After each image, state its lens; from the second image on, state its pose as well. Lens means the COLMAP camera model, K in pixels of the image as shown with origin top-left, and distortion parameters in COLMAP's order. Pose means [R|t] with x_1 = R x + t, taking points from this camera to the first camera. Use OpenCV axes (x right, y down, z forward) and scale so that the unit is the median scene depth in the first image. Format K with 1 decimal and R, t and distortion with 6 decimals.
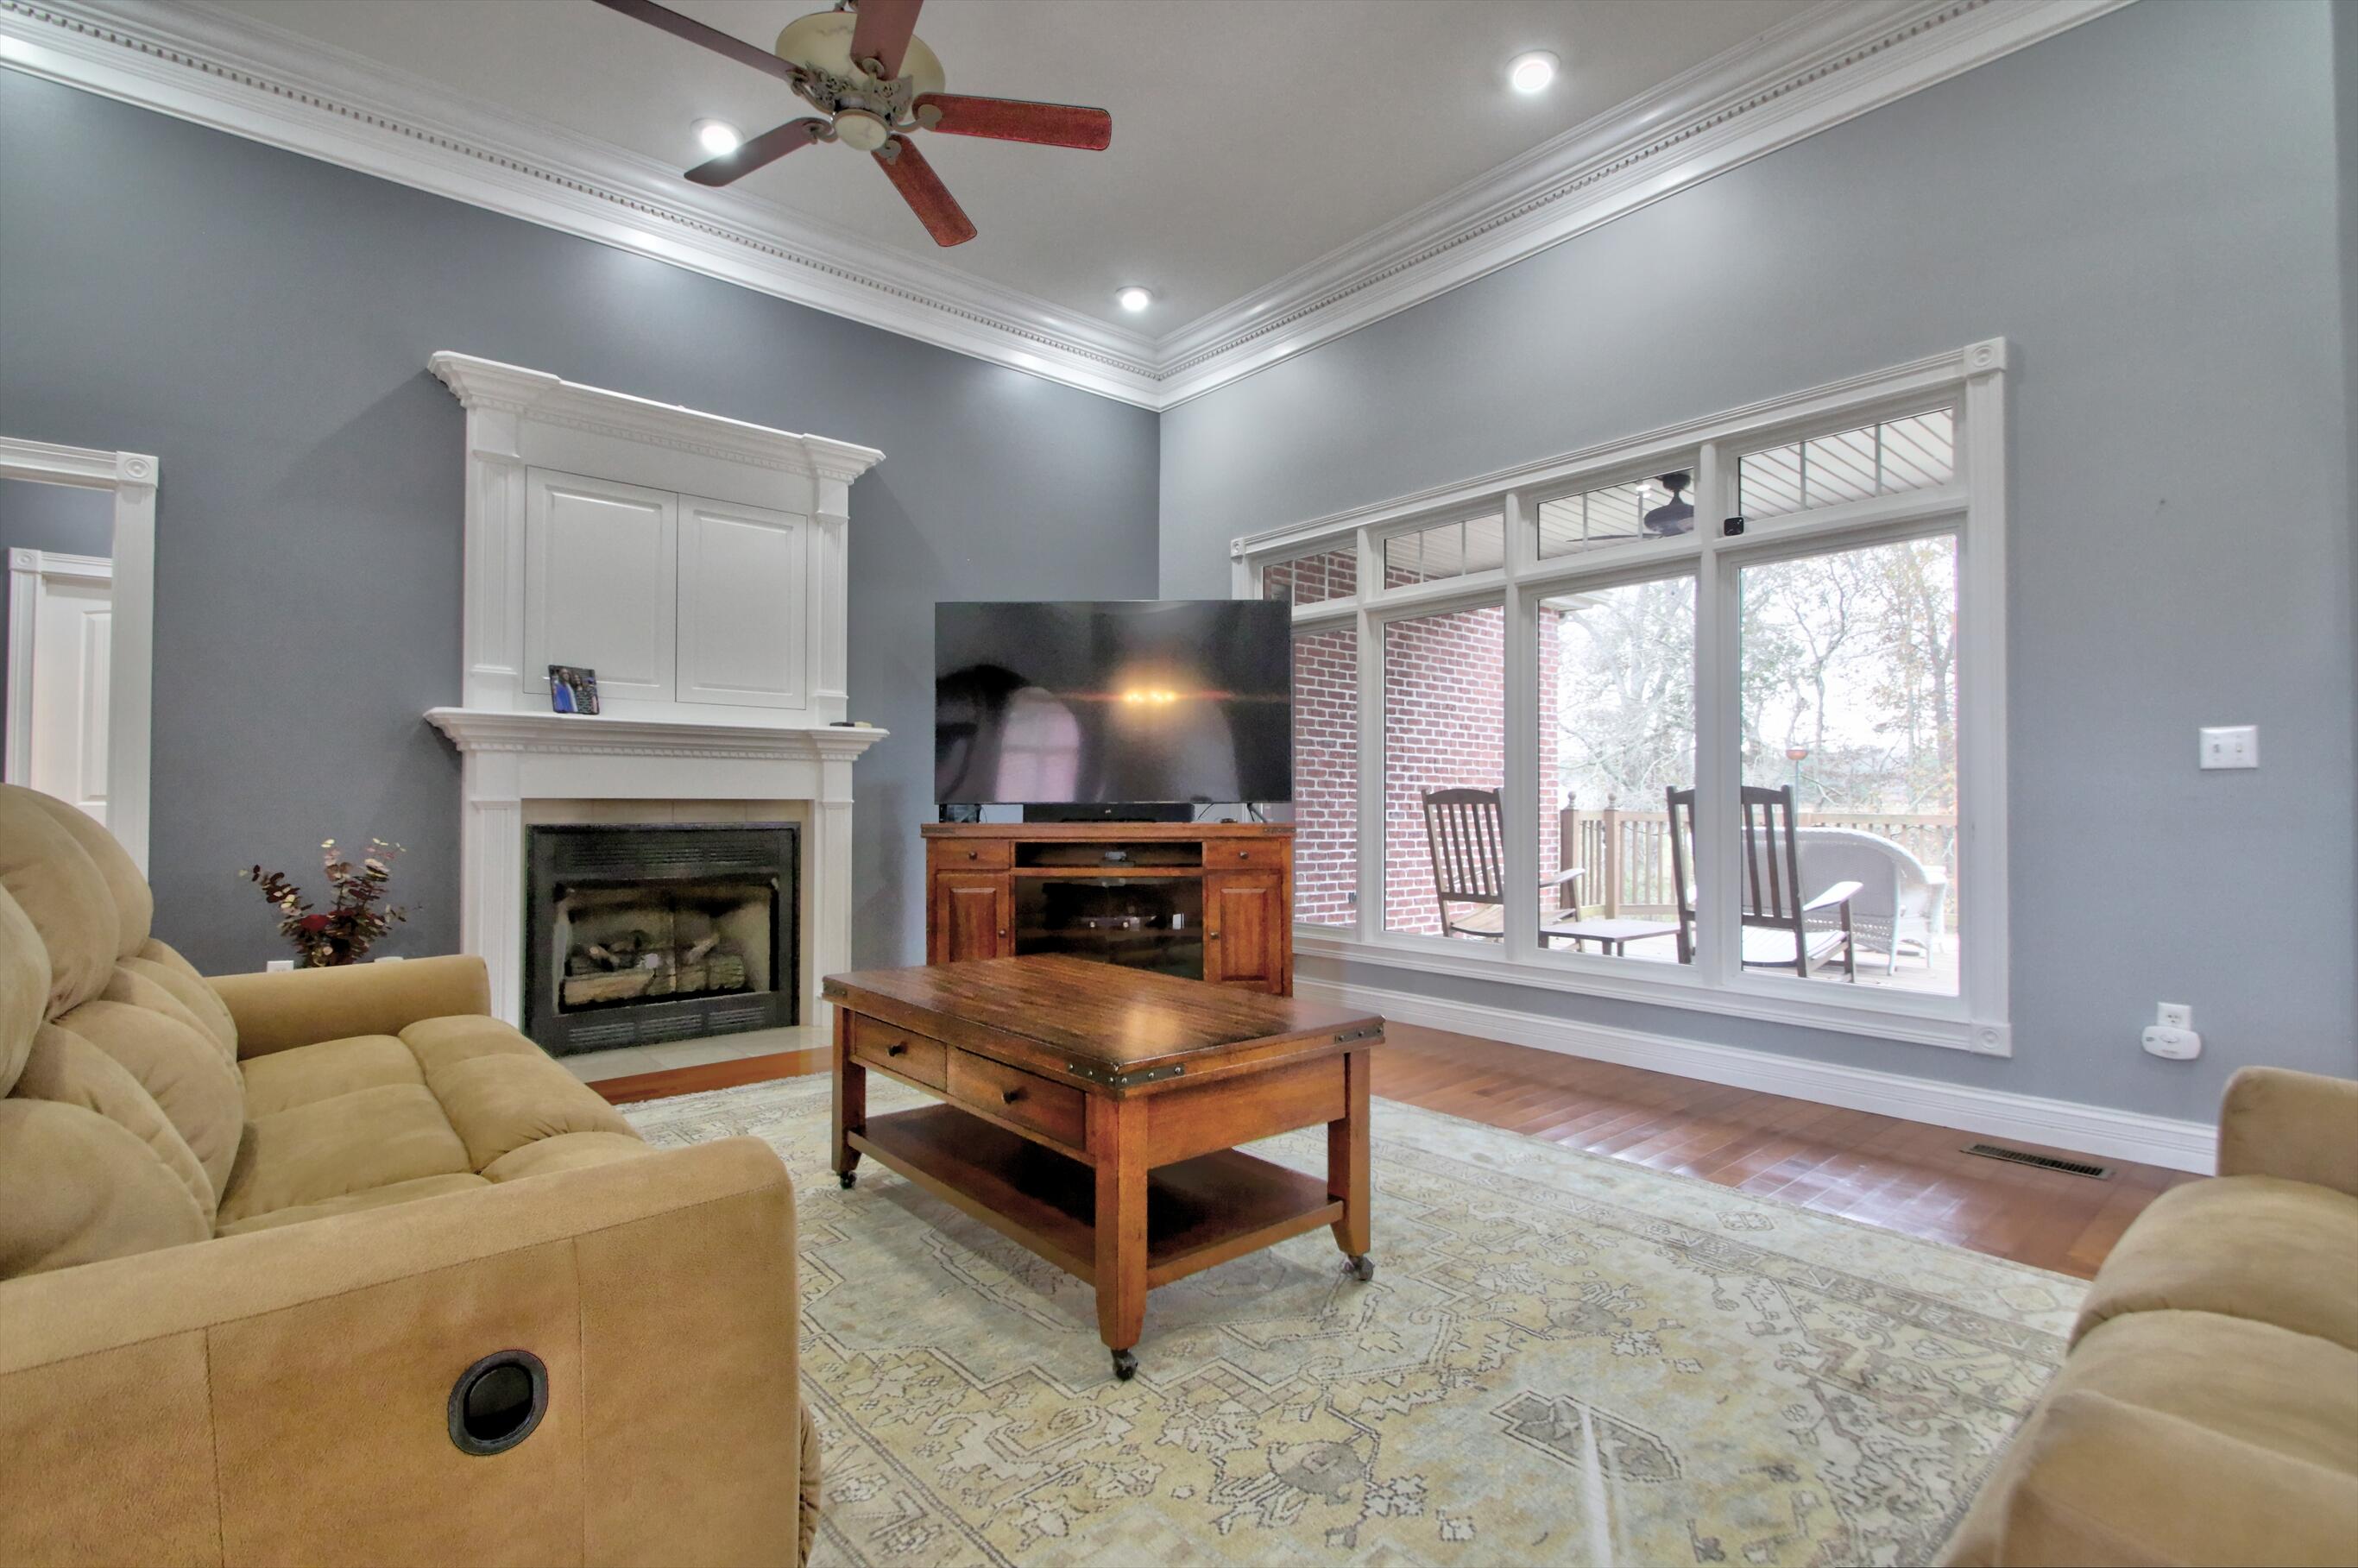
lens RADIAL K [[1087.7, 0, 1170.5], [0, 1087.7, 784.8], [0, 0, 1]] dist [-0.001880, -0.000635]
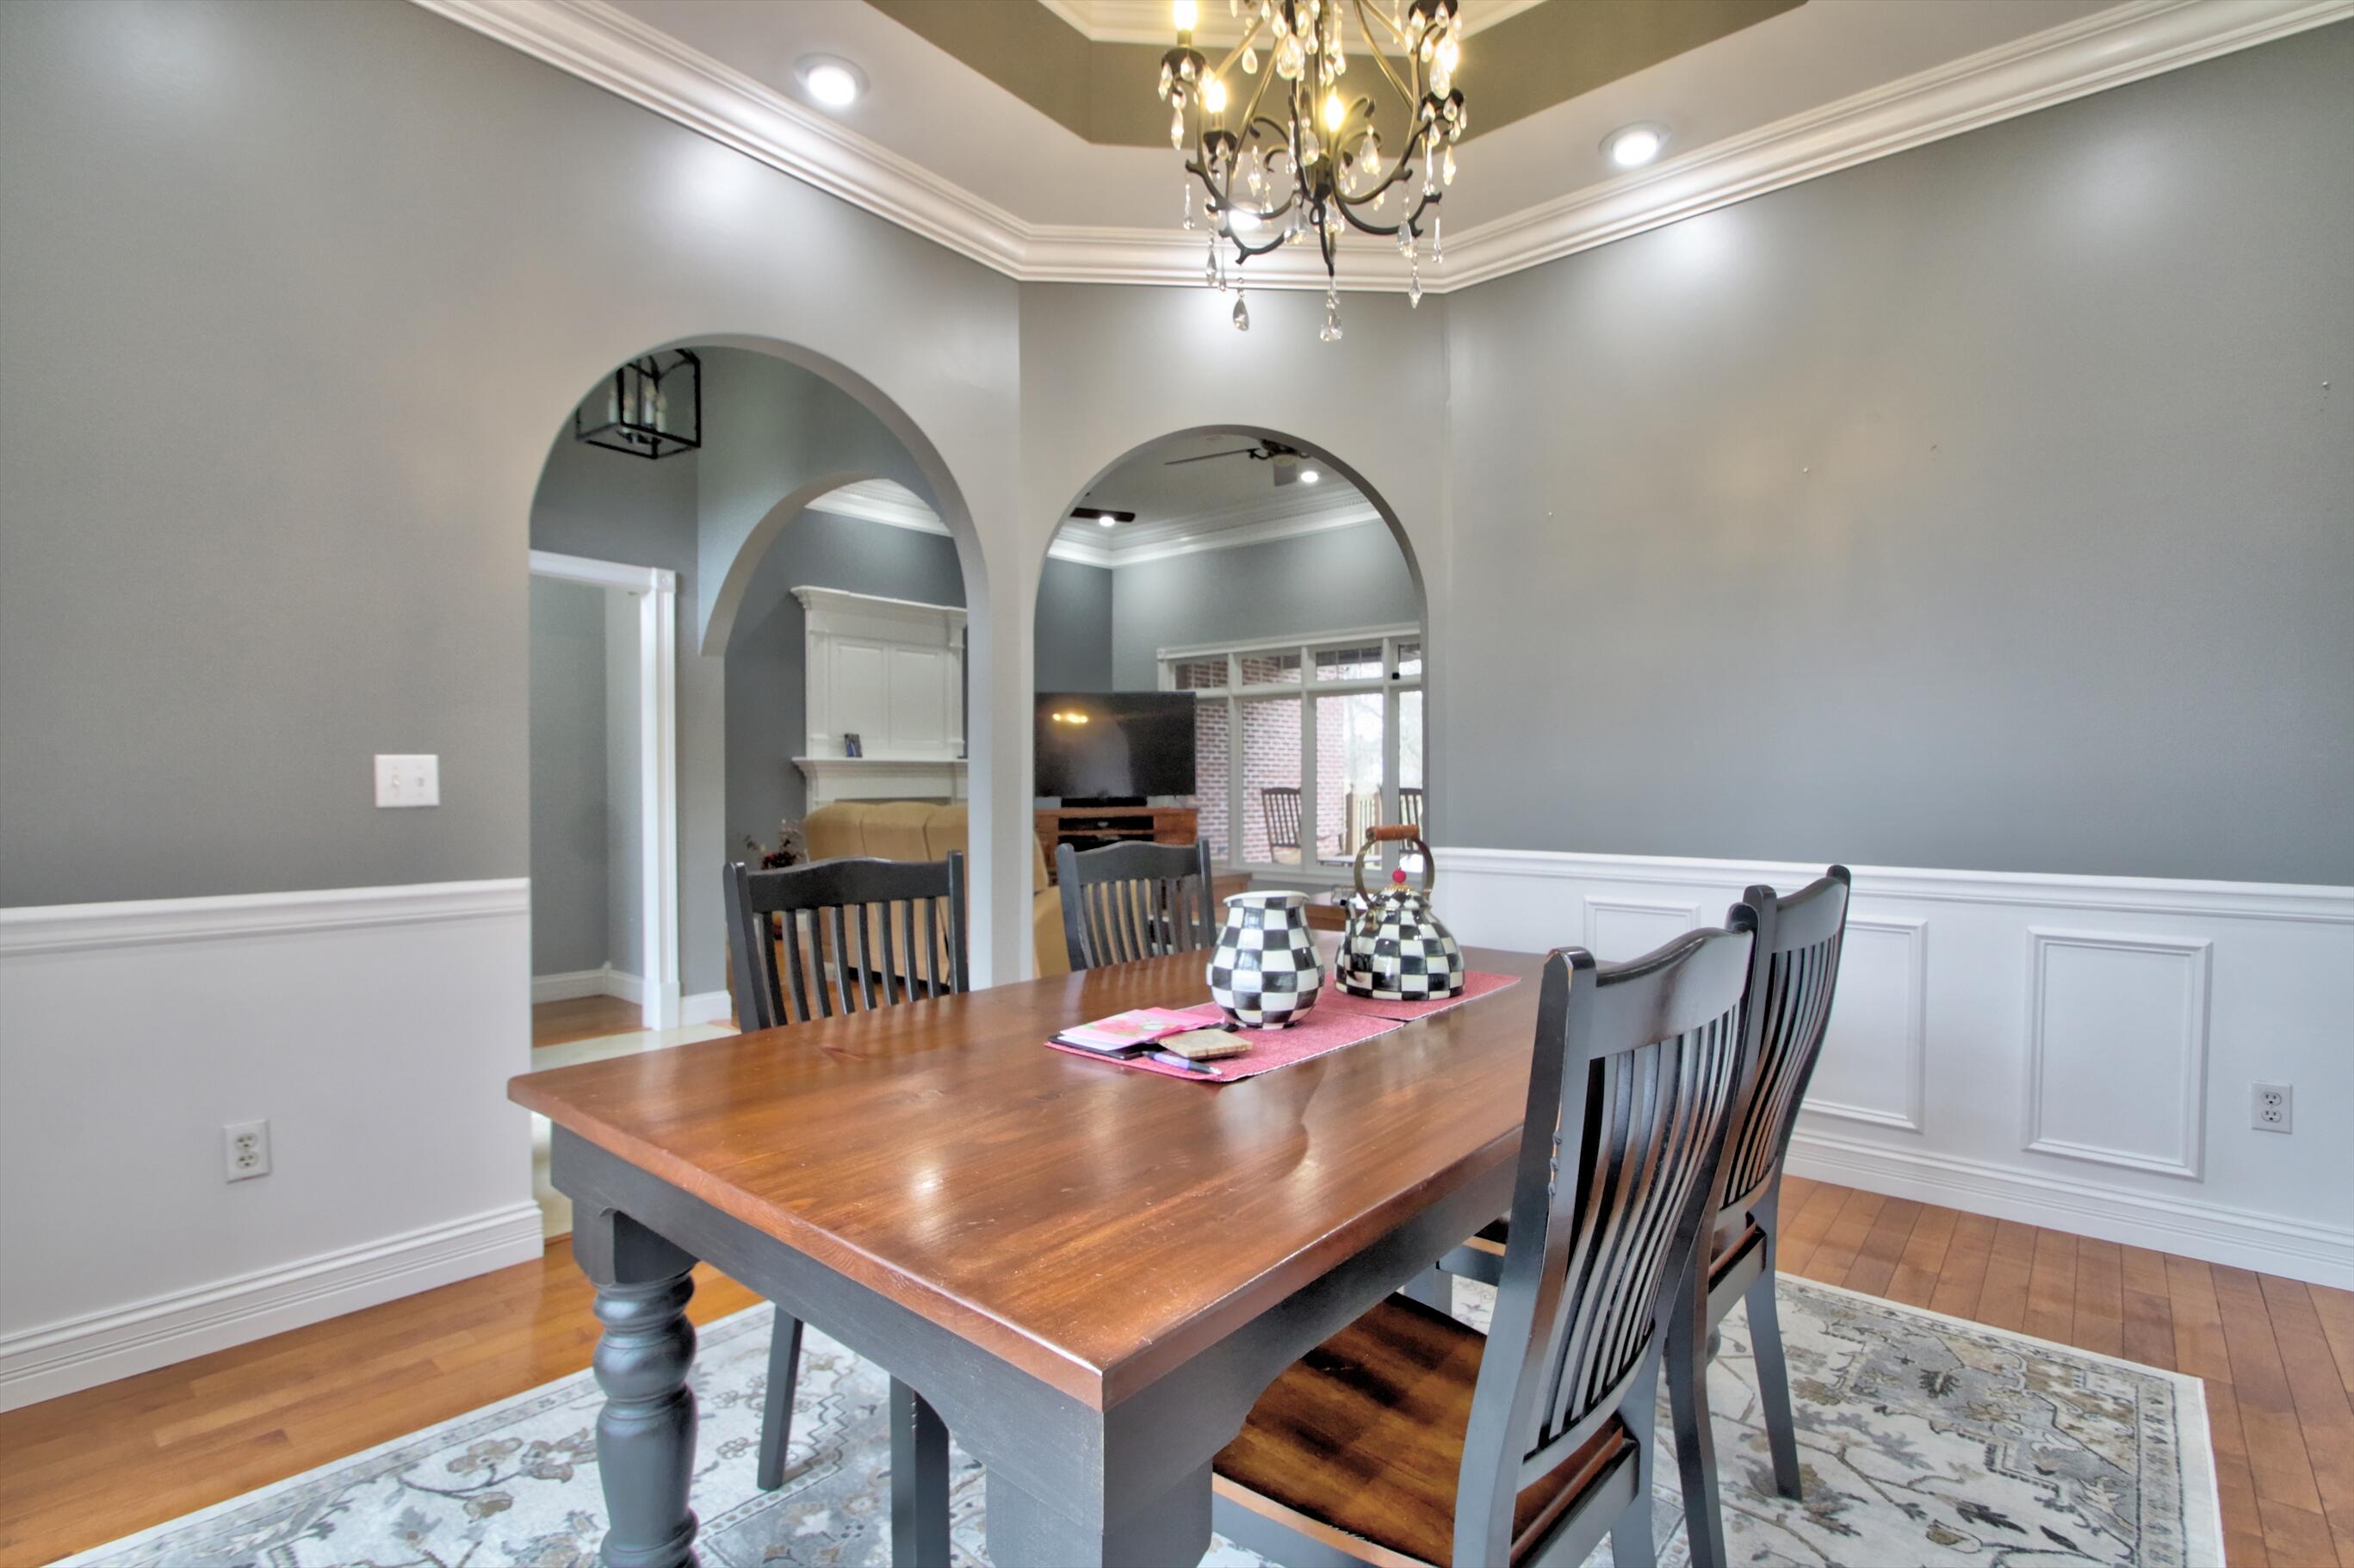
lens RADIAL K [[1085.9, 0, 1179.0], [0, 1085.9, 789.6], [0, 0, 1]] dist [-0.001880, -0.000635]
pose [[0.986676, -0.012528, 0.162216, -0.230897], [0.009154, 0.999726, 0.021535, -0.035878], [-0.162441, -0.019763, 0.986520, -0.896907]]
